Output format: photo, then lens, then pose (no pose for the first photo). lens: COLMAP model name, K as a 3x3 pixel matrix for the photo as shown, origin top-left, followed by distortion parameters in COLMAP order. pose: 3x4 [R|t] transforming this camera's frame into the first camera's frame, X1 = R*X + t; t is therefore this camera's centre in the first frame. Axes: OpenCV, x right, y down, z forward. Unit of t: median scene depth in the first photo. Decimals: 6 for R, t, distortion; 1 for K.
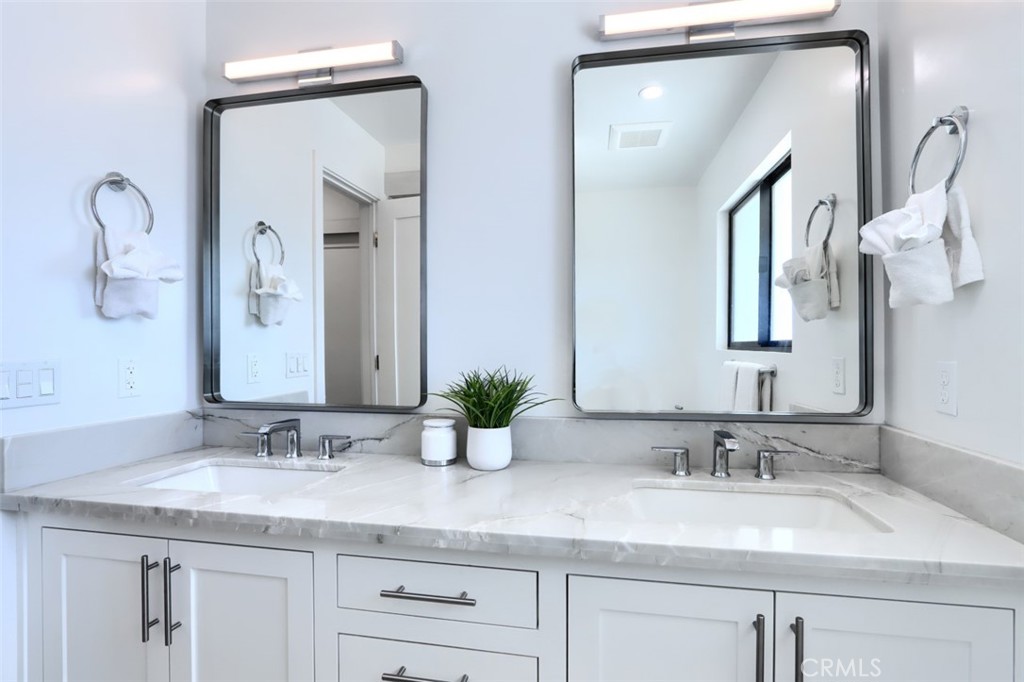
lens RADIAL K [[482.3, 0, 510.4], [0, 482.3, 337.5], [0, 0, 1]] dist [-0.000279, -0.000019]
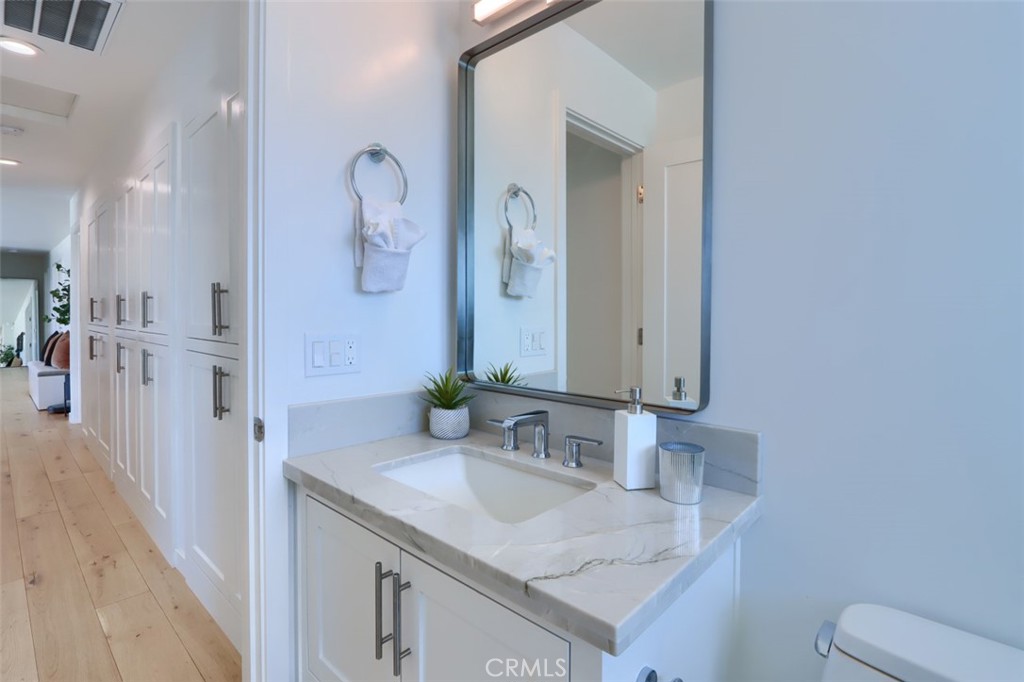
lens RADIAL K [[507.3, 0, 497.4], [0, 507.3, 318.1], [0, 0, 1]] dist [-0.002843, -0.000166]
pose [[0.860843, 0.020556, -0.508455, -0.072345], [-0.012918, 0.999745, 0.018546, -0.008845], [0.508706, -0.009397, 0.860889, 0.207524]]
